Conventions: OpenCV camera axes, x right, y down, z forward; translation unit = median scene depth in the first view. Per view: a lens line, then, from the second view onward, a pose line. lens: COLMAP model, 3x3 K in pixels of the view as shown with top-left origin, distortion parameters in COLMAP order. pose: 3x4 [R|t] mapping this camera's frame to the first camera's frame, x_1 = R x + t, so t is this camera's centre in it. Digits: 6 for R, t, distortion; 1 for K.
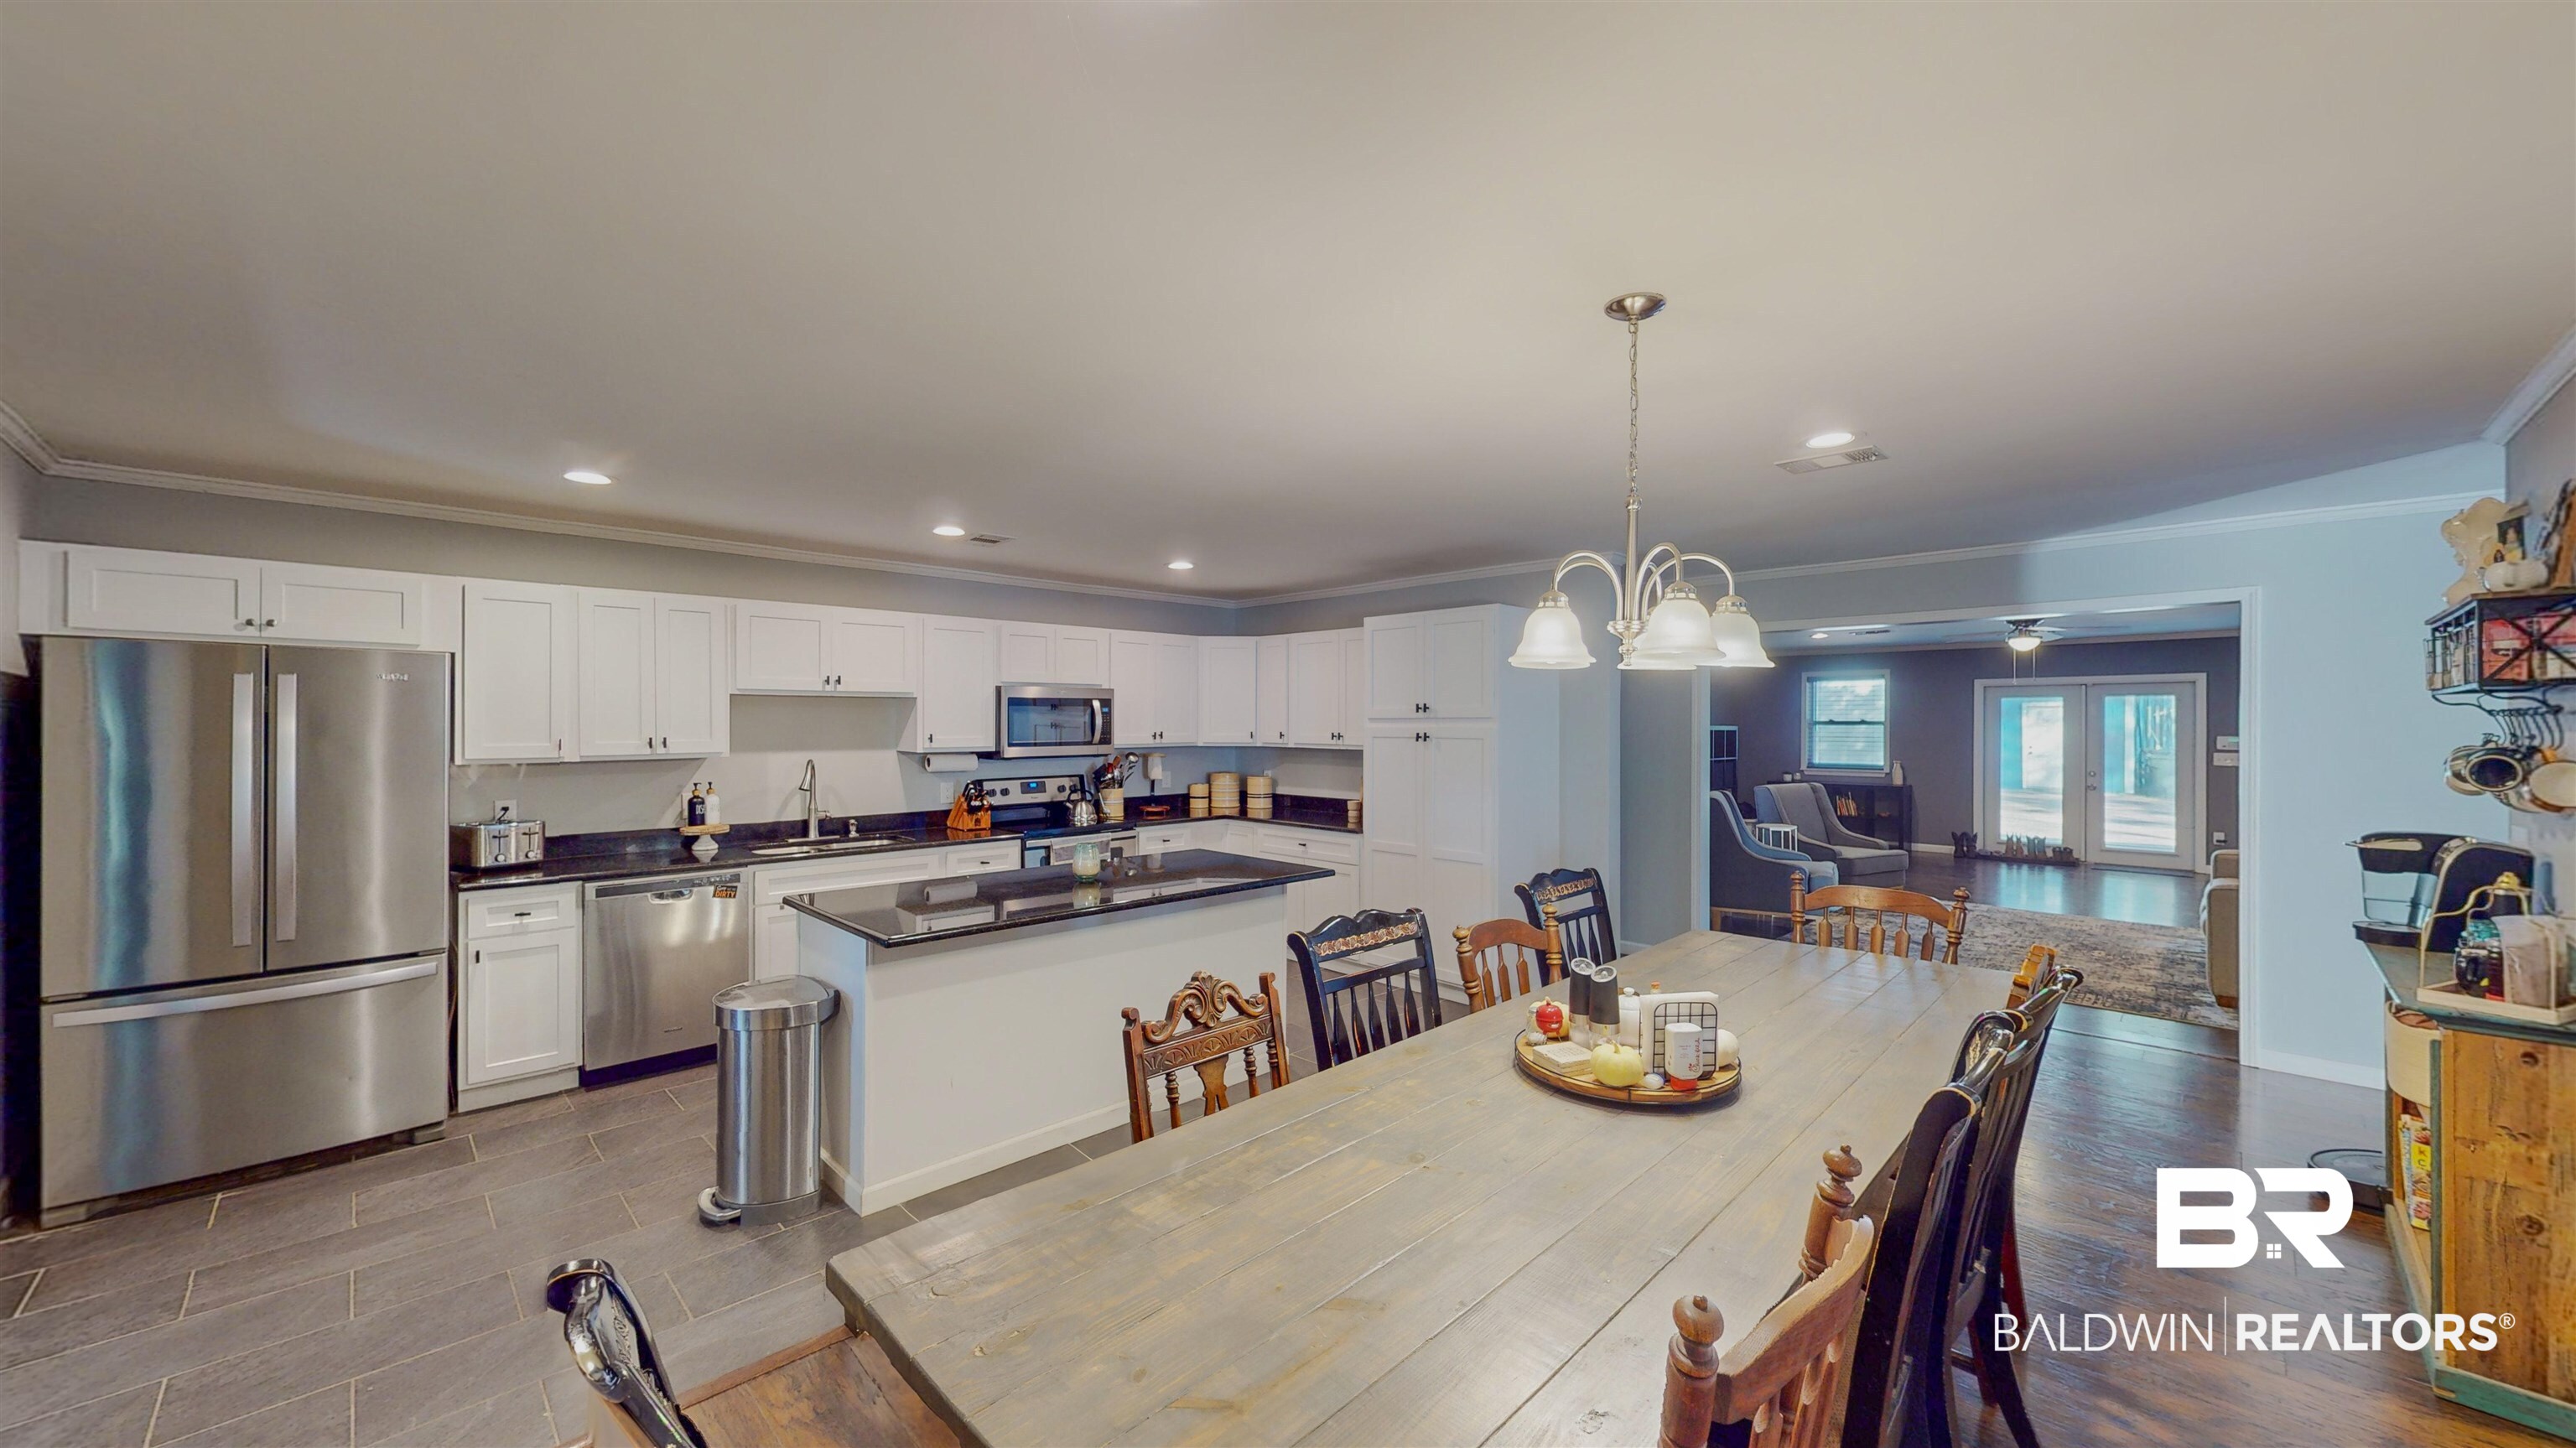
lens RADIAL K [[941.5, 0, 1288.0], [0, 941.5, 724.0], [0, 0, 1]] dist [-0.000729, 0.000048]
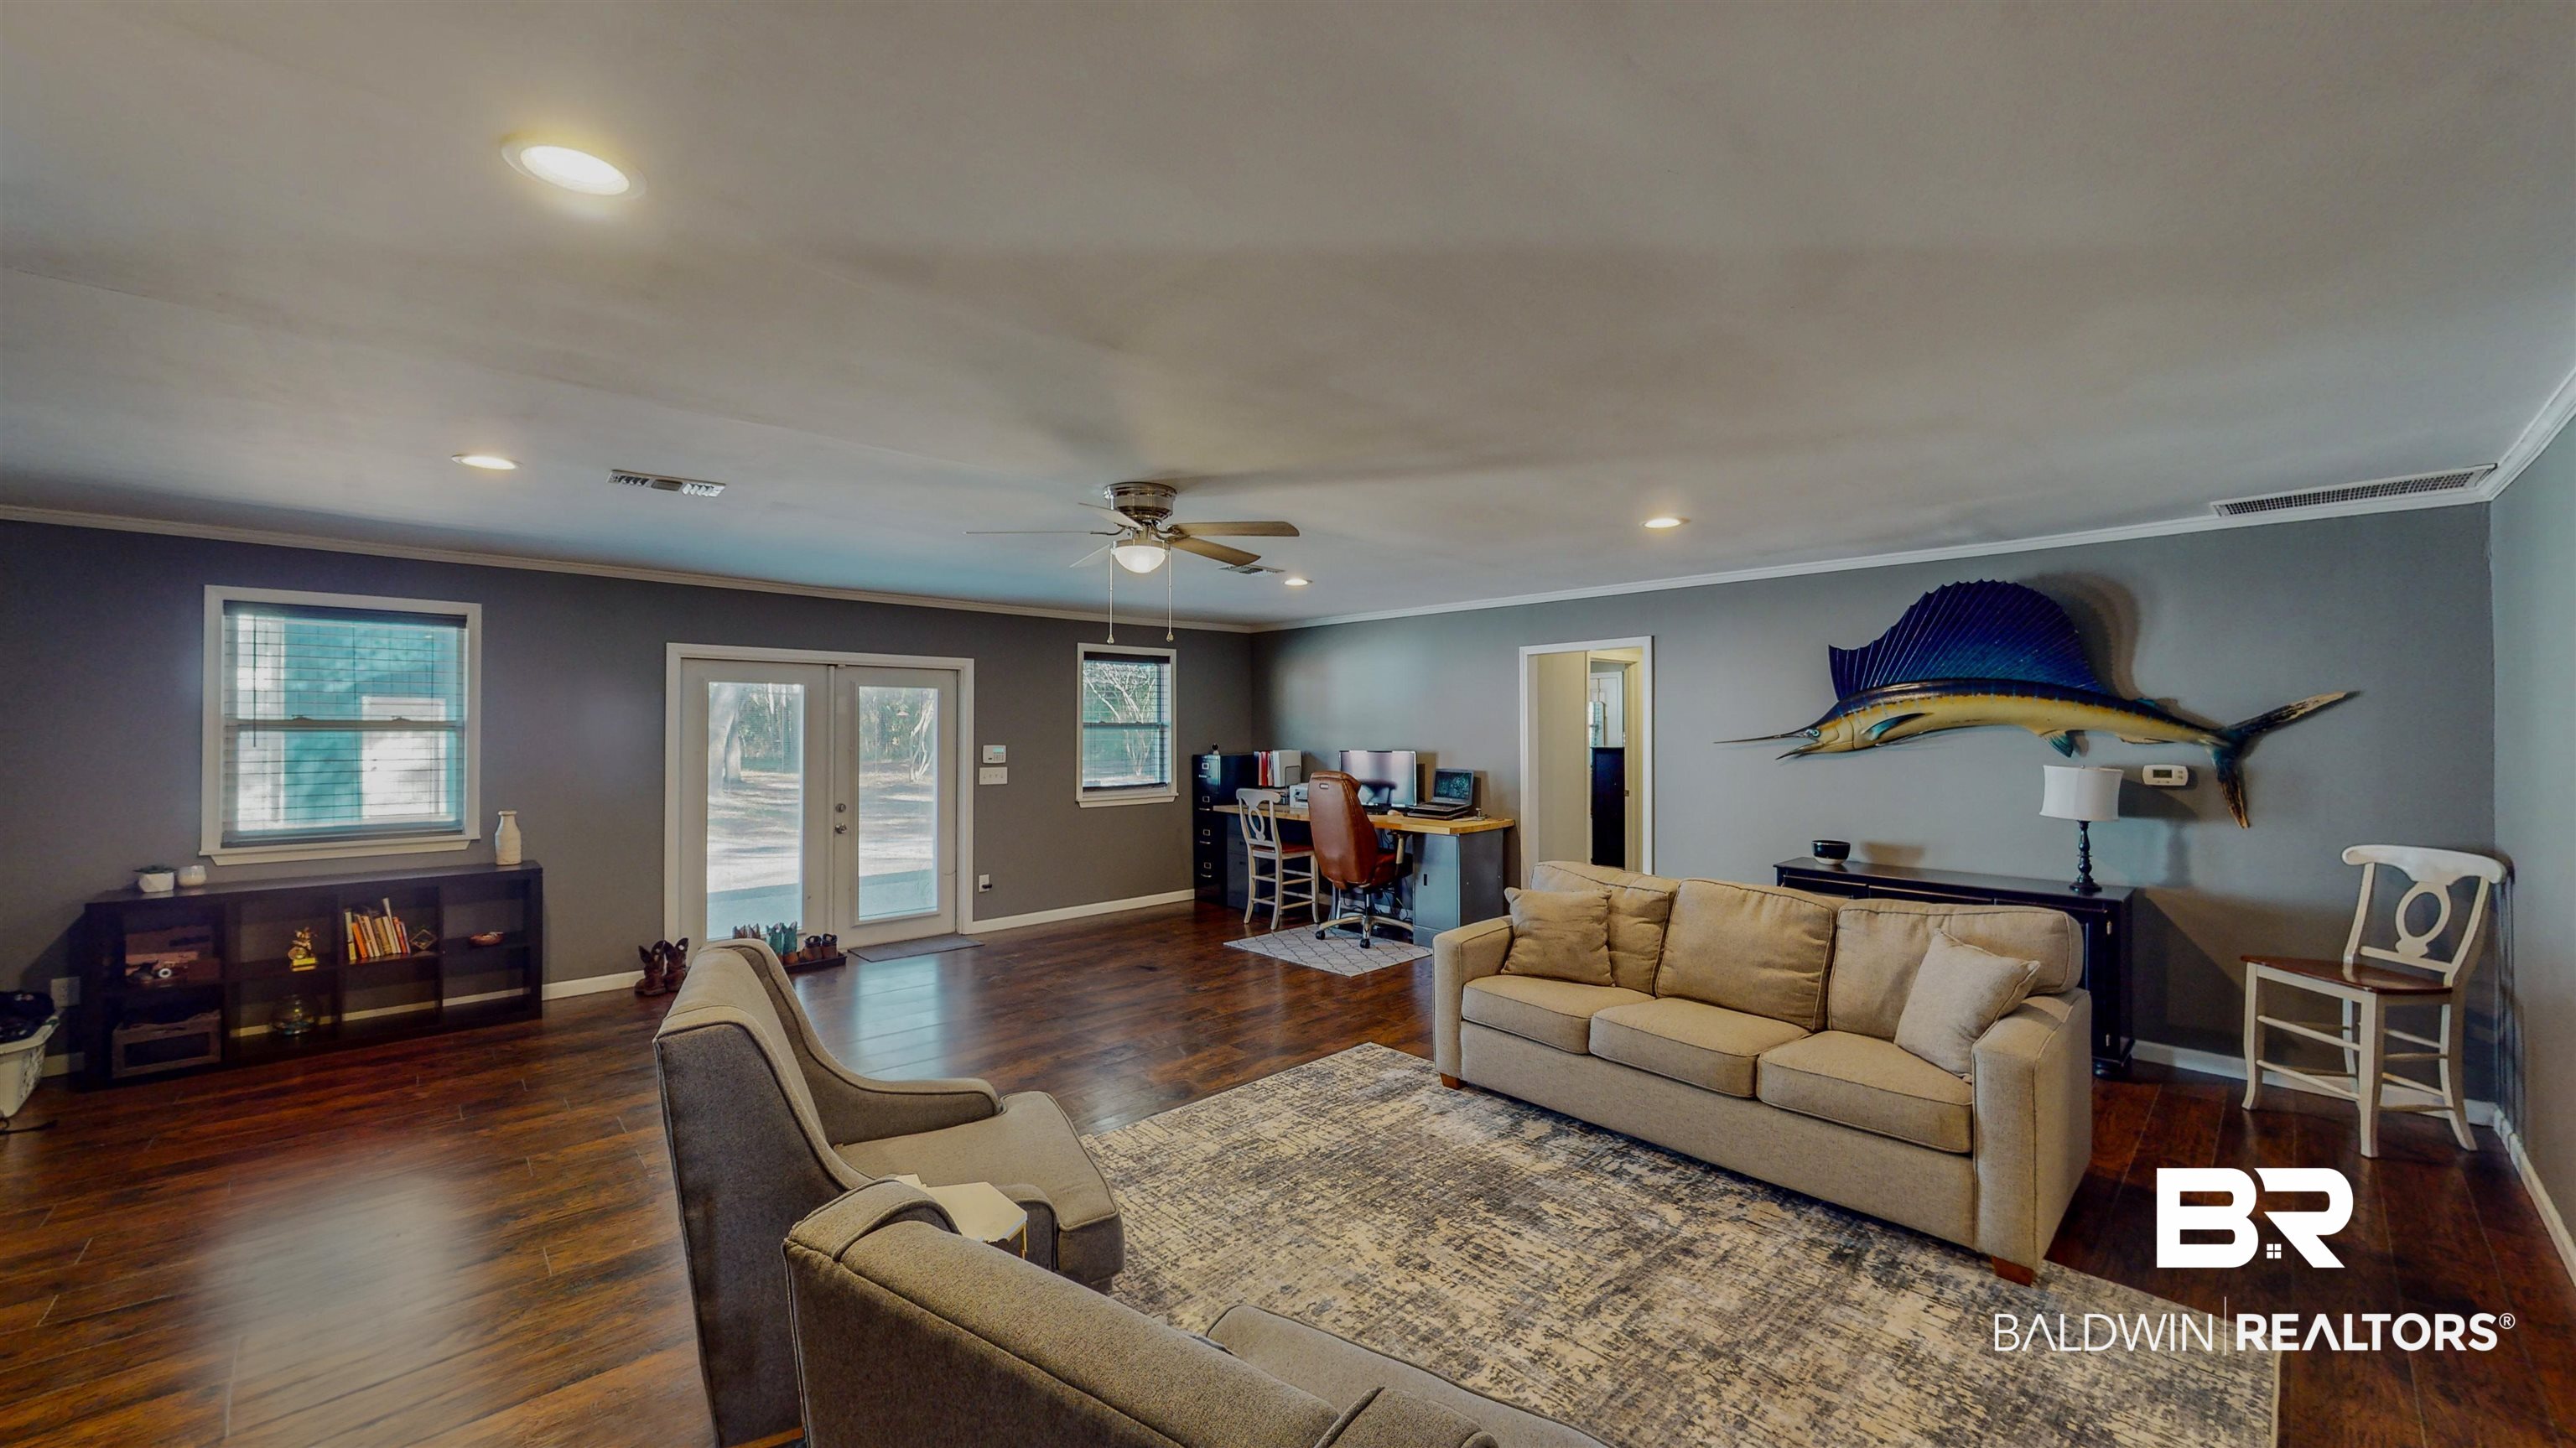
lens RADIAL K [[941.5, 0, 1288.0], [0, 941.5, 724.0], [0, 0, 1]] dist [-0.000729, 0.000048]
pose [[0.026098, 0.004193, 0.999651, 0.375418], [-0.001303, 0.999990, -0.004161, -0.001109], [-0.999659, -0.001194, 0.026103, 1.099628]]
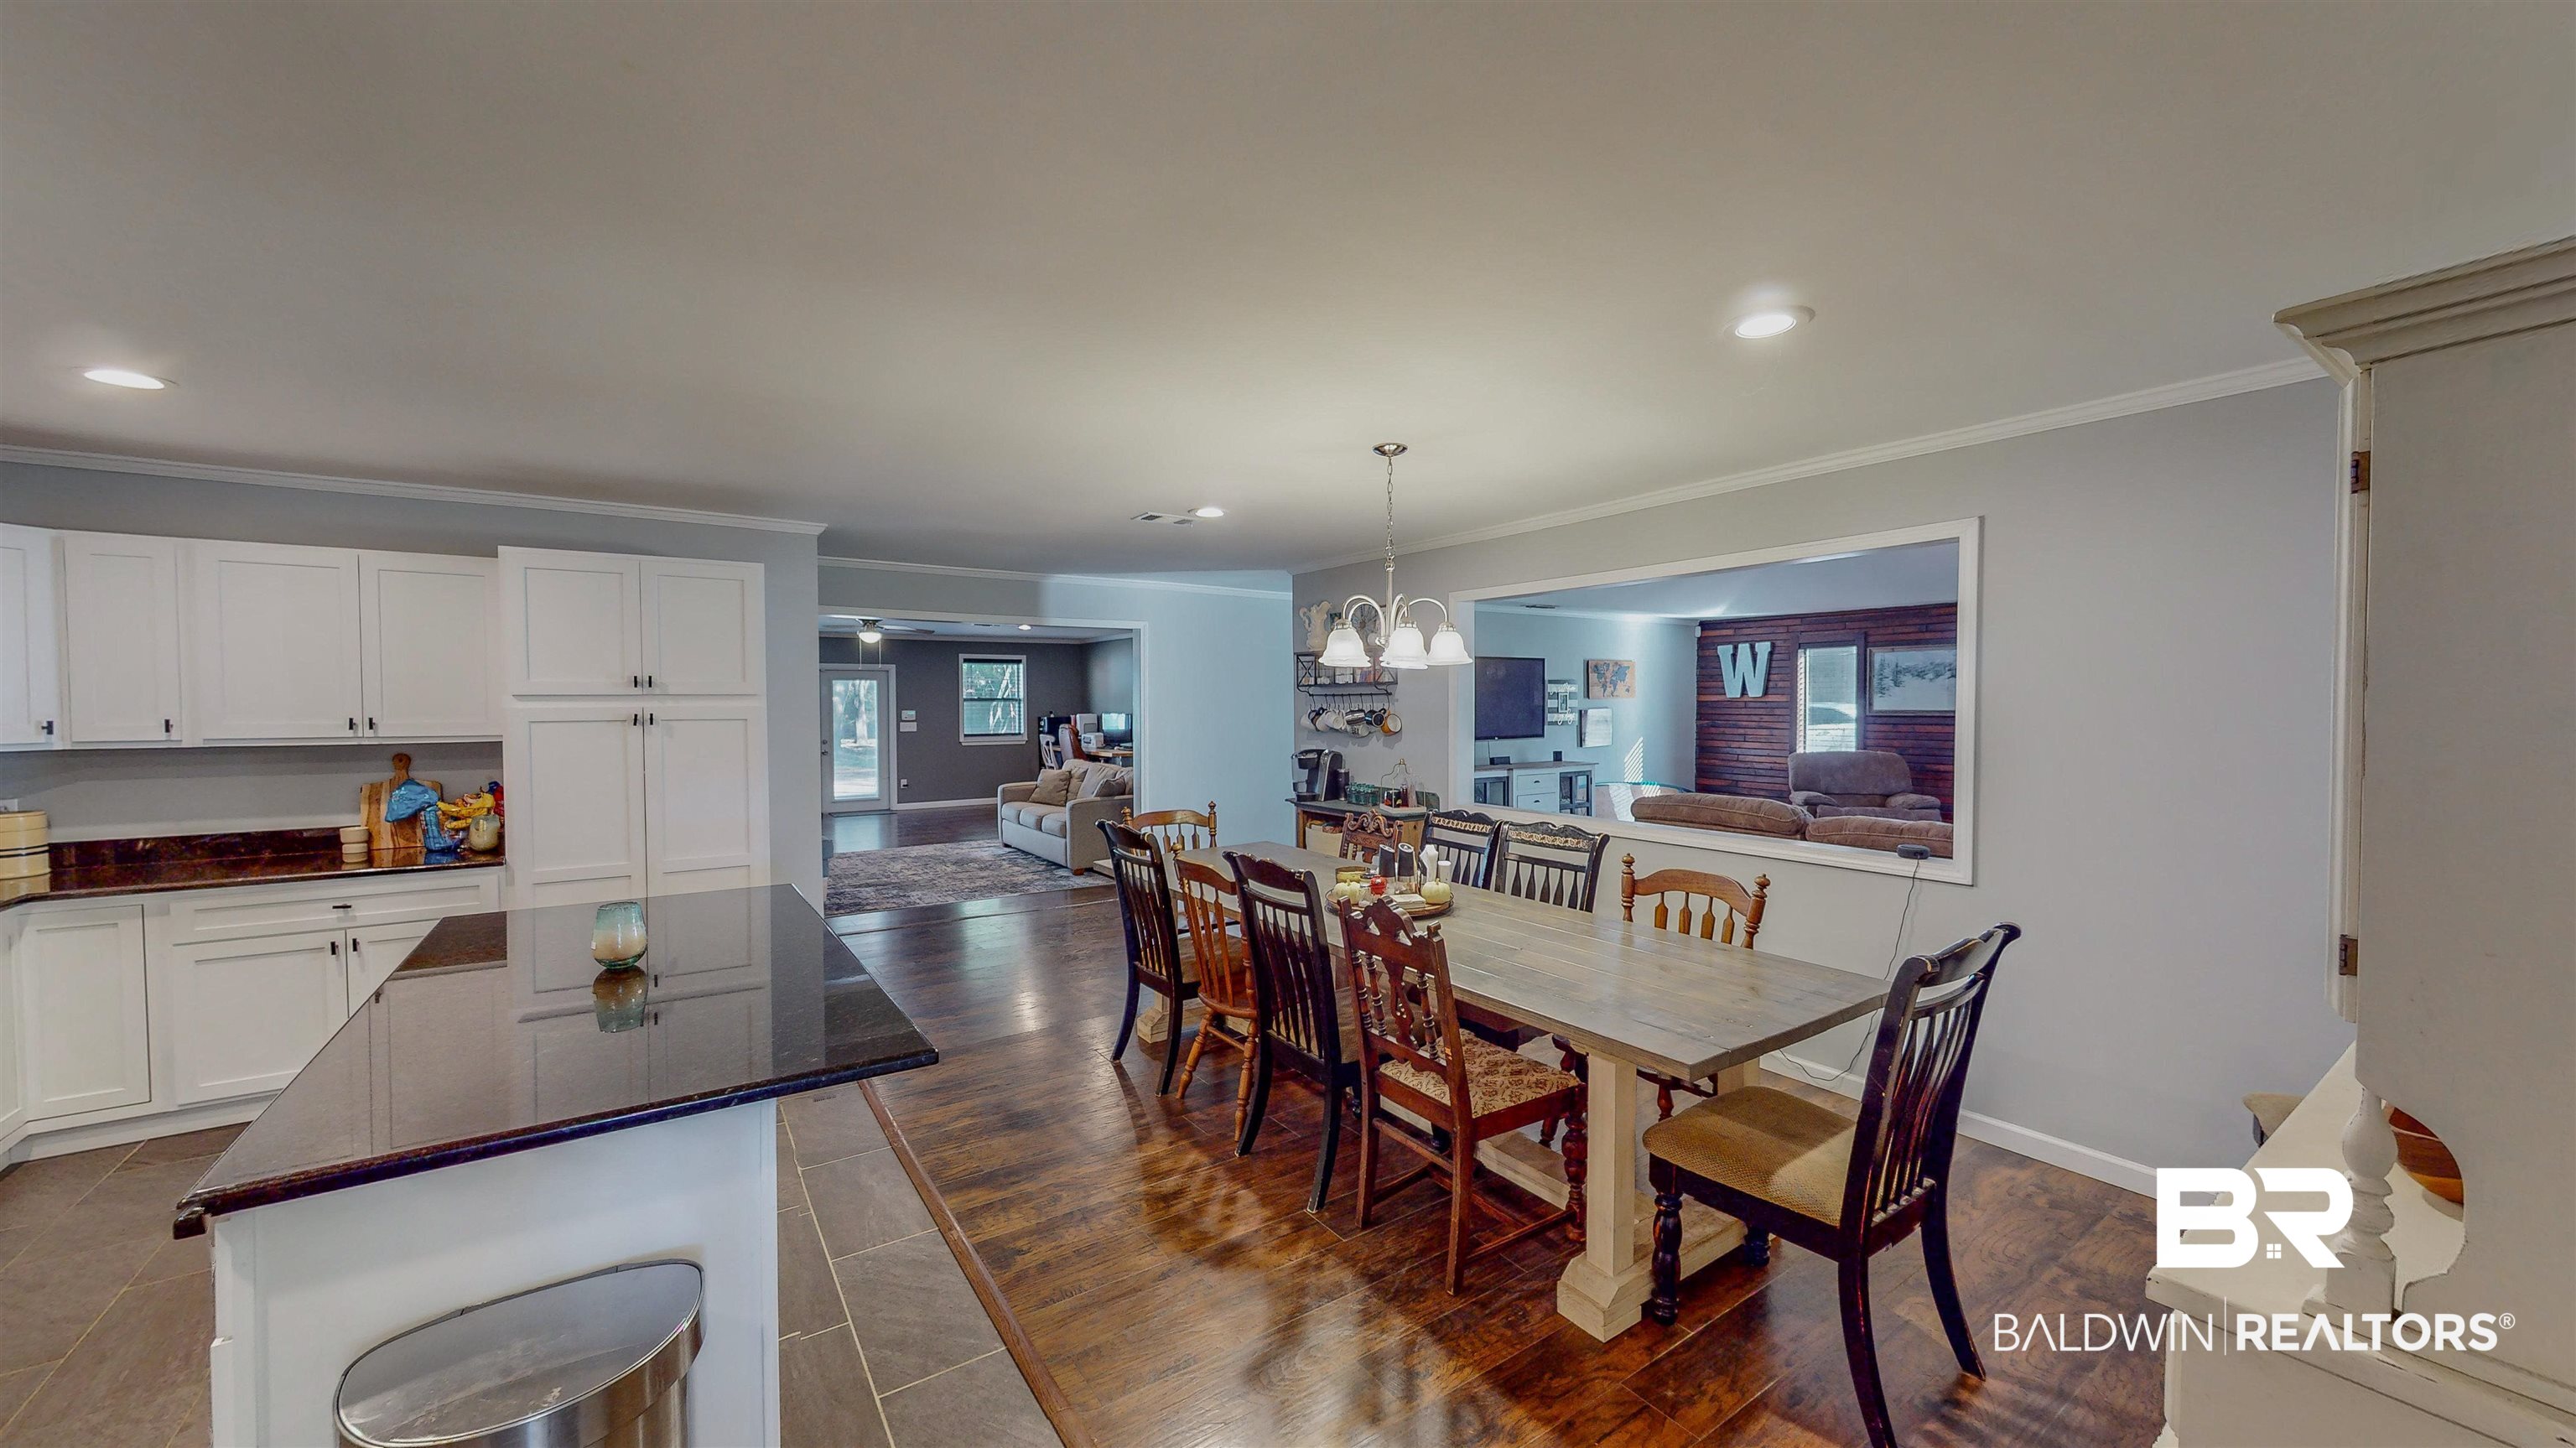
lens RADIAL K [[943.7, 0, 1288.9], [0, 943.7, 727.8], [0, 0, 1]] dist [-0.000116, -0.000100]
pose [[0.181007, -0.029892, 0.983027, -0.415428], [0.004511, 0.999553, 0.029564, -0.000122], [-0.983472, -0.000917, 0.181061, 0.275508]]
